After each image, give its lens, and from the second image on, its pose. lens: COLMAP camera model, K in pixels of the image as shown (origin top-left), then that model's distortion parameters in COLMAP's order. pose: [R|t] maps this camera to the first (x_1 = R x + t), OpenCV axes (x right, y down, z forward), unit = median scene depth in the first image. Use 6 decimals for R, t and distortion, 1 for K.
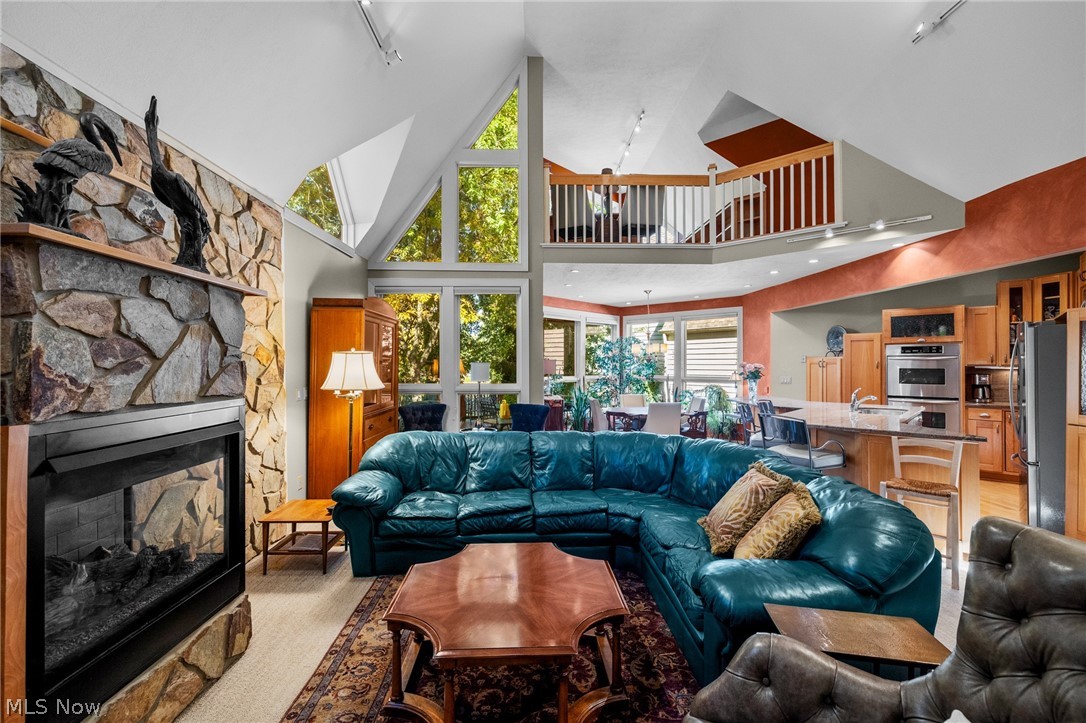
lens RADIAL K [[461.7, 0, 541.1], [0, 461.7, 359.5], [0, 0, 1]] dist [0.003435, -0.002437]
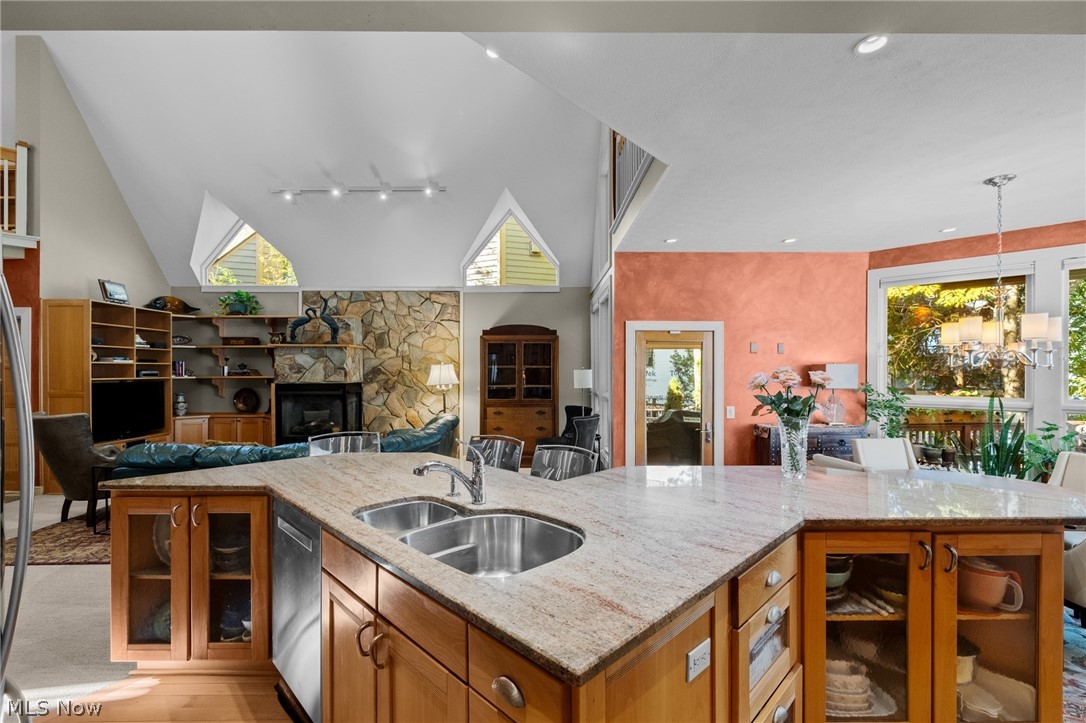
lens RADIAL K [[461.7, 0, 537.2], [0, 461.7, 370.4], [0, 0, 1]] dist [0.003435, -0.002437]
pose [[-0.016066, -0.001316, -0.999870, 1.357403], [0.011684, 0.999931, -0.001504, 0.014612], [0.999803, -0.011707, -0.016049, 1.381178]]
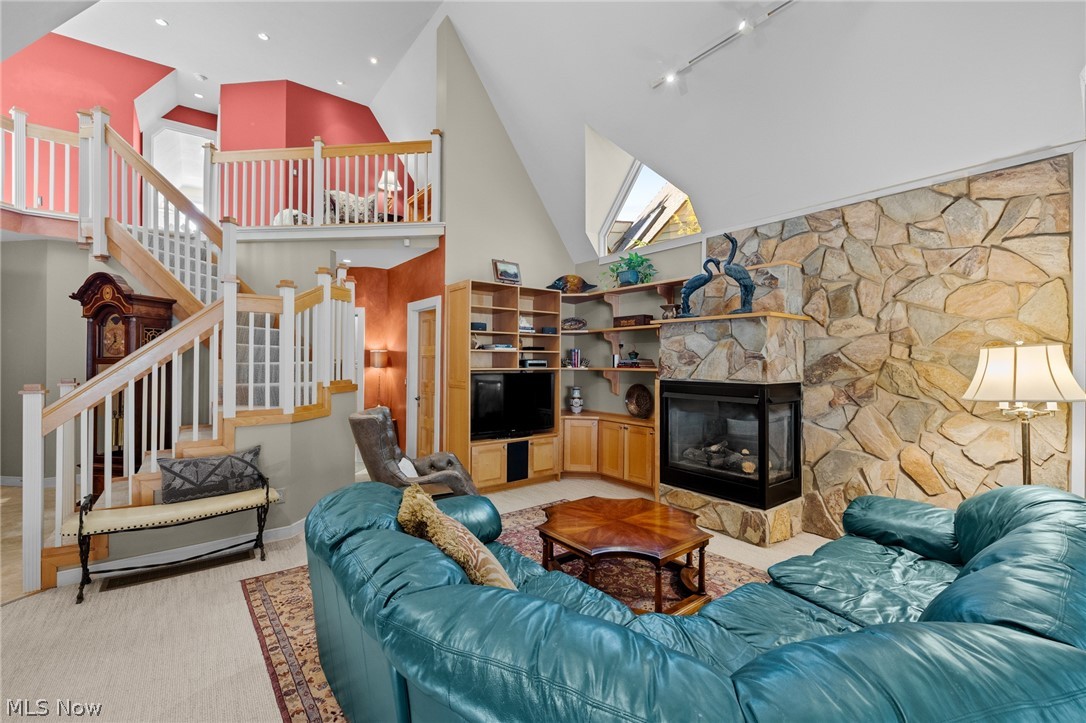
lens RADIAL K [[461.7, 0, 548.4], [0, 461.7, 359.9], [0, 0, 1]] dist [0.003435, -0.002437]
pose [[-0.806813, -0.007125, -0.590764, 0.524808], [-0.000182, 0.999930, -0.011811, 0.013480], [0.590807, -0.009422, -0.806758, 1.125600]]
